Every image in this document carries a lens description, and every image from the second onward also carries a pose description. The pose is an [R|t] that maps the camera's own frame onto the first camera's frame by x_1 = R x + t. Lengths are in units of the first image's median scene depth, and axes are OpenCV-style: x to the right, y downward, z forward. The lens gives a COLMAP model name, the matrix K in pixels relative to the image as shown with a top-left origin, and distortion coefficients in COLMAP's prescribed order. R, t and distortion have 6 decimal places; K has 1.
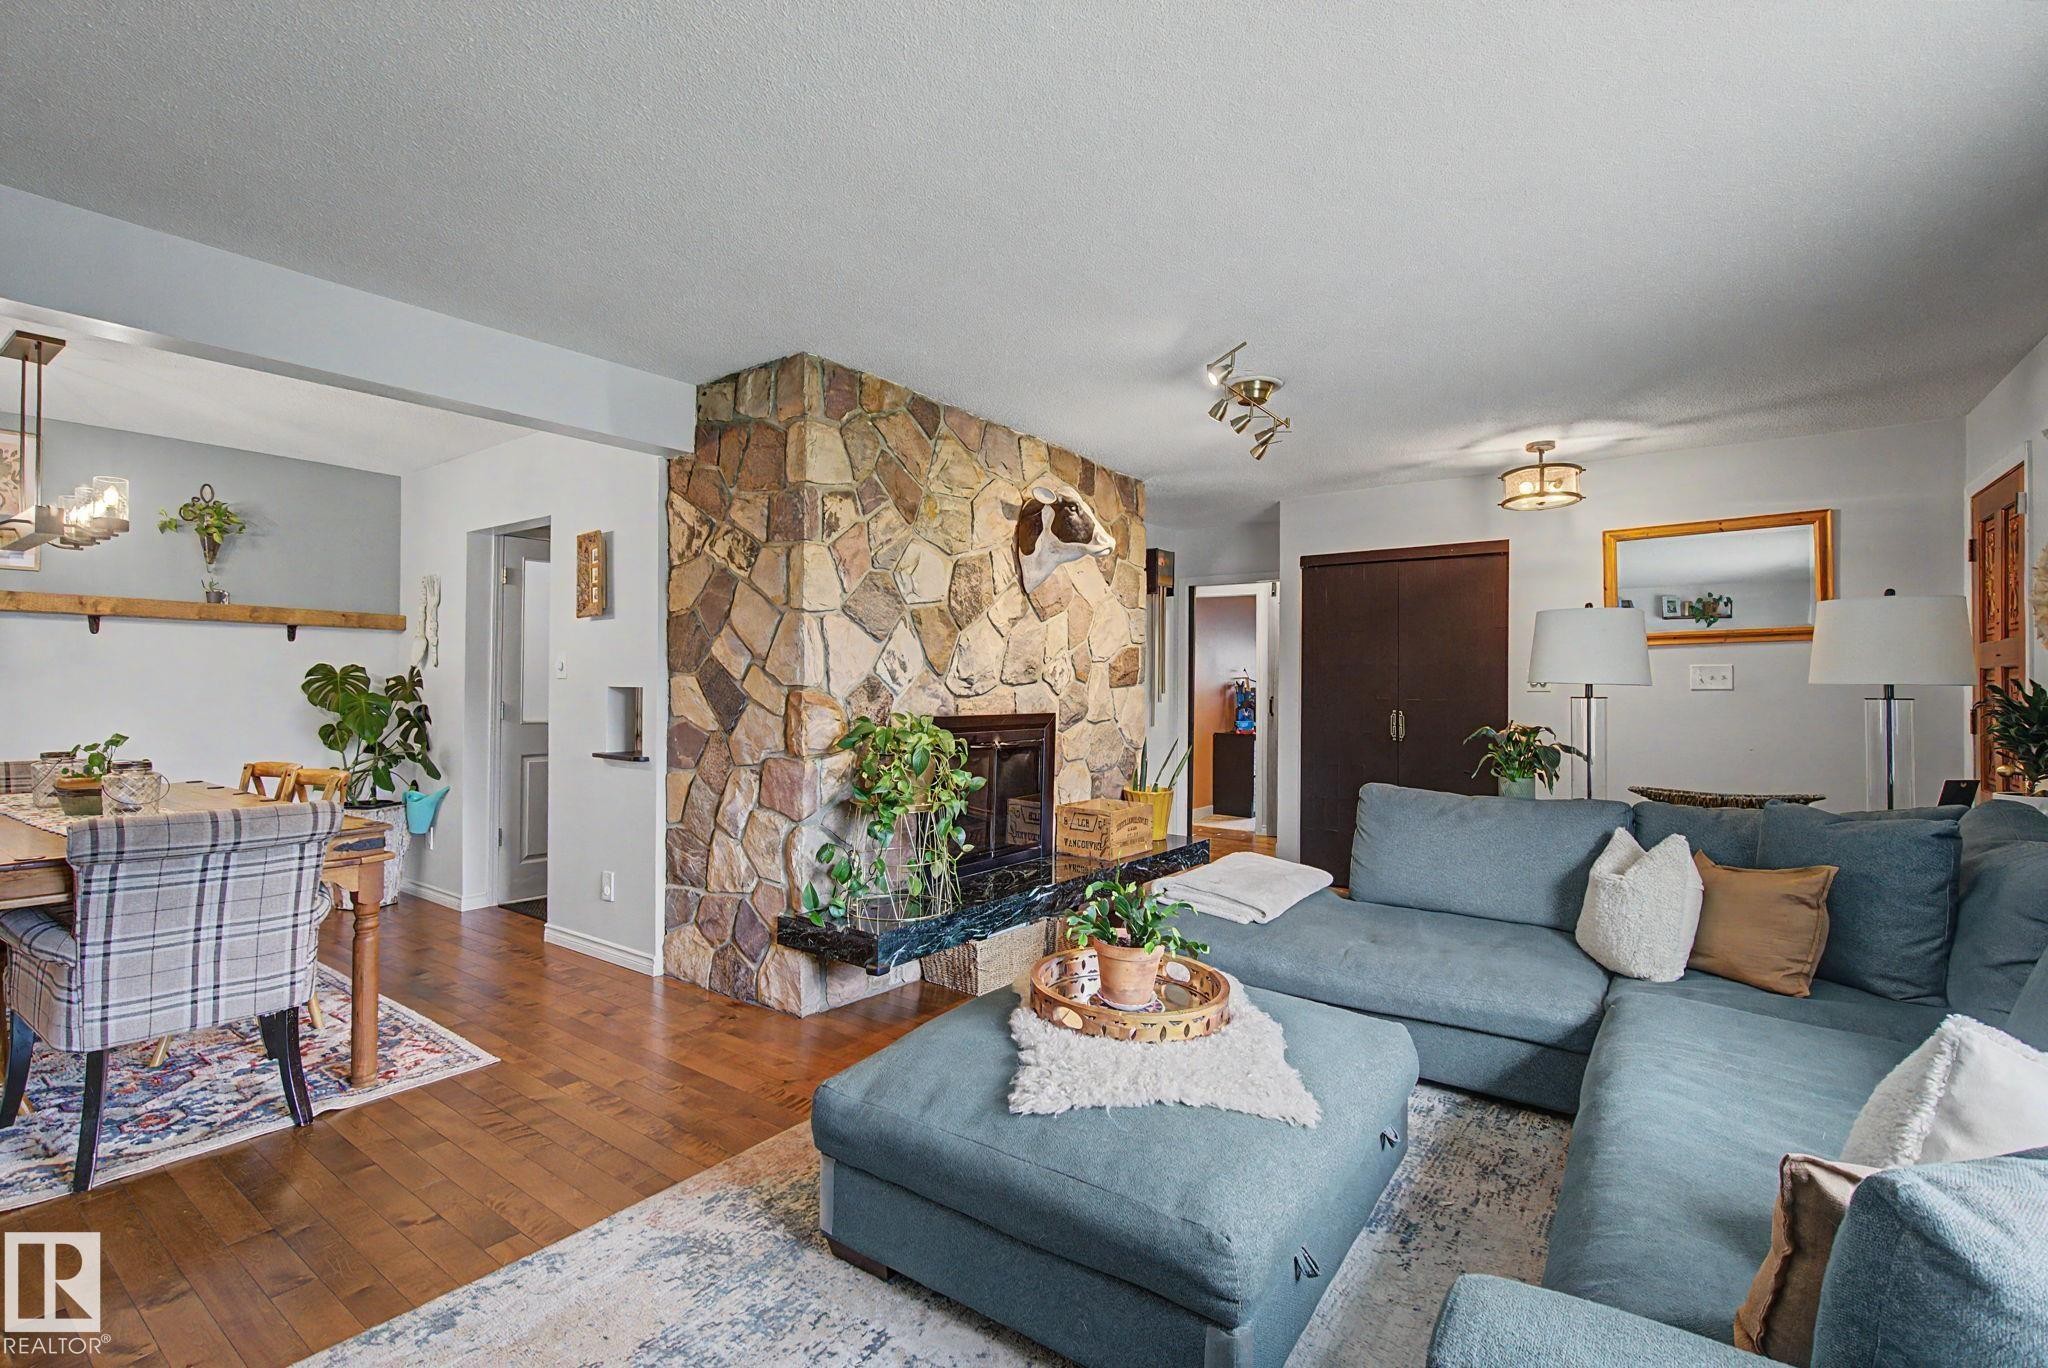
lens RADIAL K [[937.5, 0, 1010.2], [0, 937.5, 676.0], [0, 0, 1]] dist [-0.011636, 0.002047]
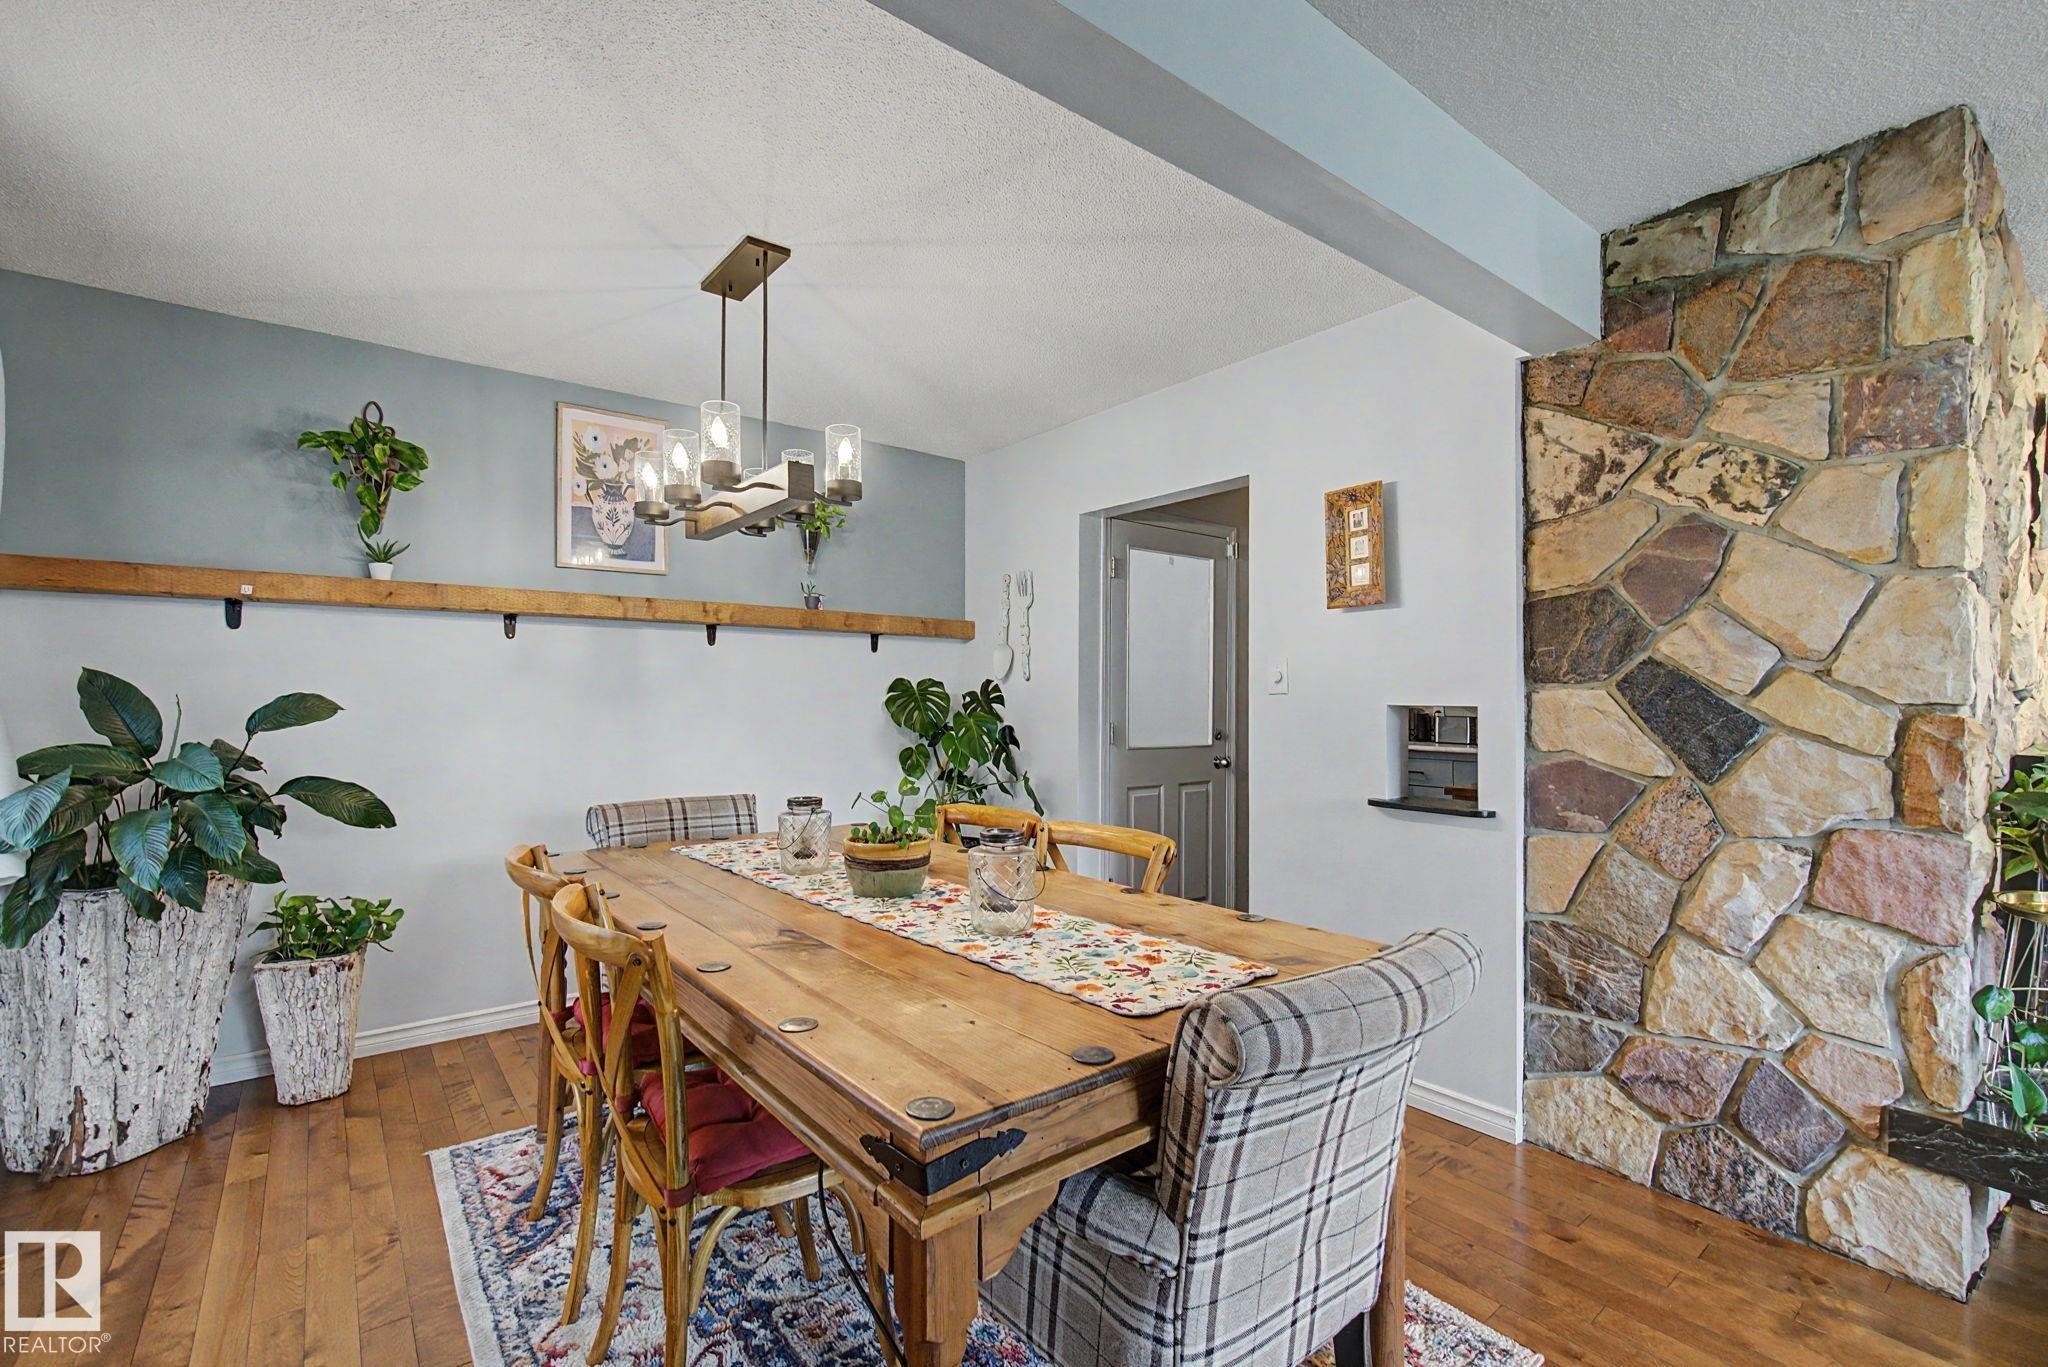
lens RADIAL K [[937.5, 0, 1043.4], [0, 937.5, 690.5], [0, 0, 1]] dist [-0.011636, 0.002047]
pose [[0.960222, -0.005884, -0.279174, -0.519657], [0.006518, 0.999978, 0.001344, -0.002057], [0.279160, -0.003110, 0.960240, 0.277382]]
